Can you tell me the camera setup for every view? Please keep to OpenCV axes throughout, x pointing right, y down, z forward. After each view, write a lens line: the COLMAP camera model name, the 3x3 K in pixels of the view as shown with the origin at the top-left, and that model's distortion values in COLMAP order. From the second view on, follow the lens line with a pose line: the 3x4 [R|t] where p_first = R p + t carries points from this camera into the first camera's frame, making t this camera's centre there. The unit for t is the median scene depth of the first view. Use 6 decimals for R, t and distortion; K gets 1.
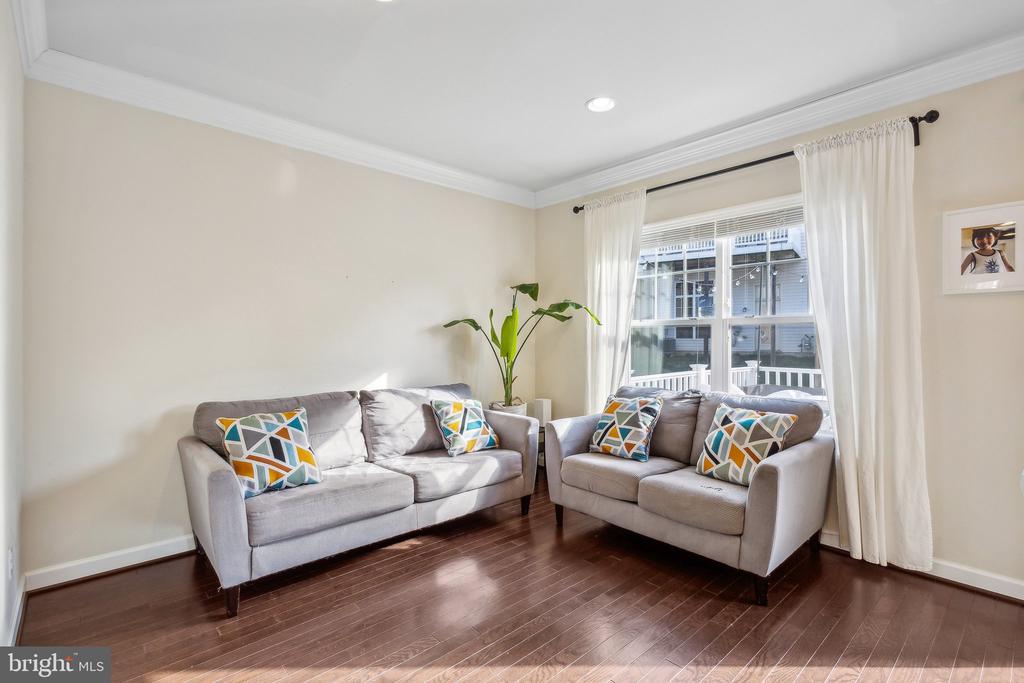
lens RADIAL K [[475.8, 0, 513.6], [0, 475.8, 339.2], [0, 0, 1]] dist [0.012055, -0.001531]
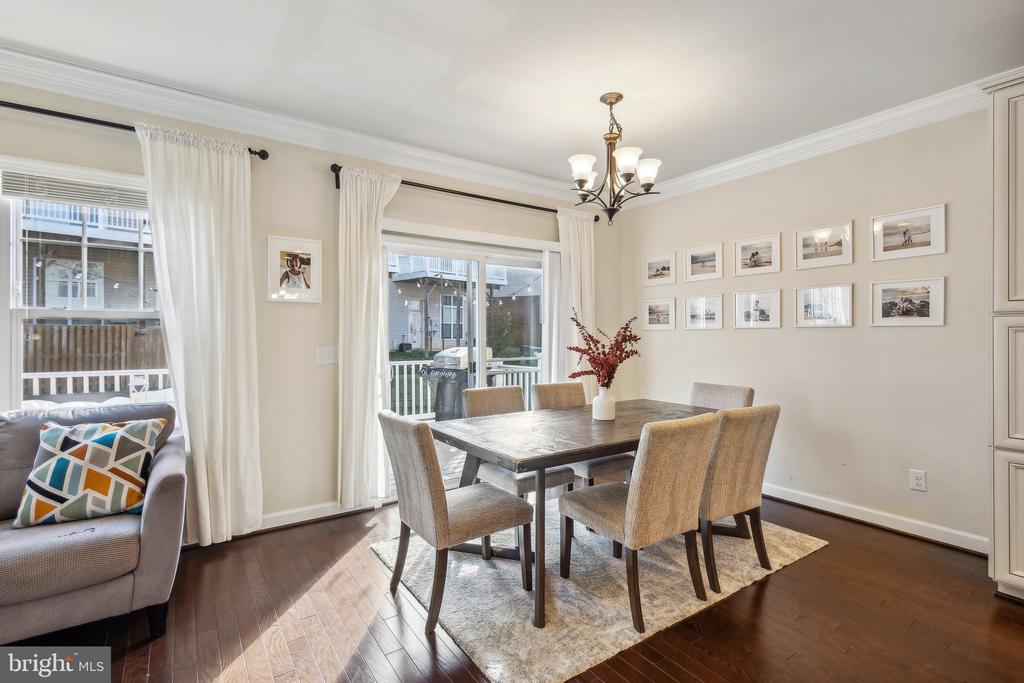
lens RADIAL K [[475.8, 0, 513.7], [0, 475.8, 338.3], [0, 0, 1]] dist [0.012055, -0.001531]
pose [[0.132810, -0.003818, 0.991134, -0.238195], [0.003029, 0.999989, 0.003447, 0.001483], [-0.991137, 0.002544, 0.132820, 0.197131]]
